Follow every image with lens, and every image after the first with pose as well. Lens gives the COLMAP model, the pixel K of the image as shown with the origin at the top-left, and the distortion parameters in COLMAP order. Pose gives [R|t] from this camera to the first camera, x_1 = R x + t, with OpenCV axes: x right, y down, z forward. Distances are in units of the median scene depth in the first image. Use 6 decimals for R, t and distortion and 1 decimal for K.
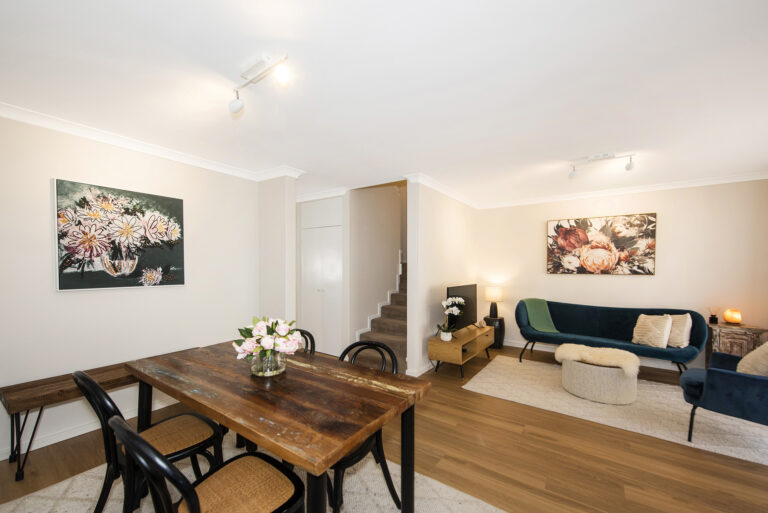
lens RADIAL K [[306.6, 0, 386.5], [0, 306.6, 263.0], [0, 0, 1]] dist [0.000081, 0.000020]
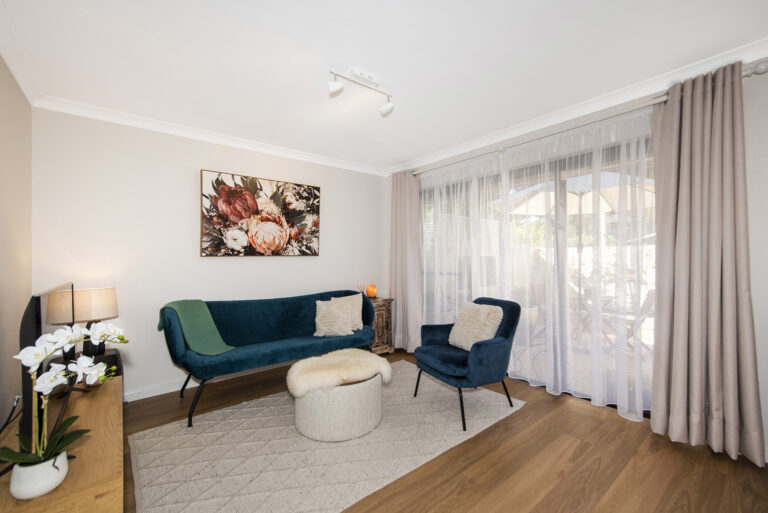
lens RADIAL K [[328.7, 0, 384.0], [0, 328.7, 256.5], [0, 0, 1]] dist [0.000455, -0.000071]
pose [[0.271931, -0.005000, 0.962304, -0.004955], [-0.000474, 0.999986, 0.005330, 0.033554], [-0.962317, -0.001906, 0.271924, 0.513888]]
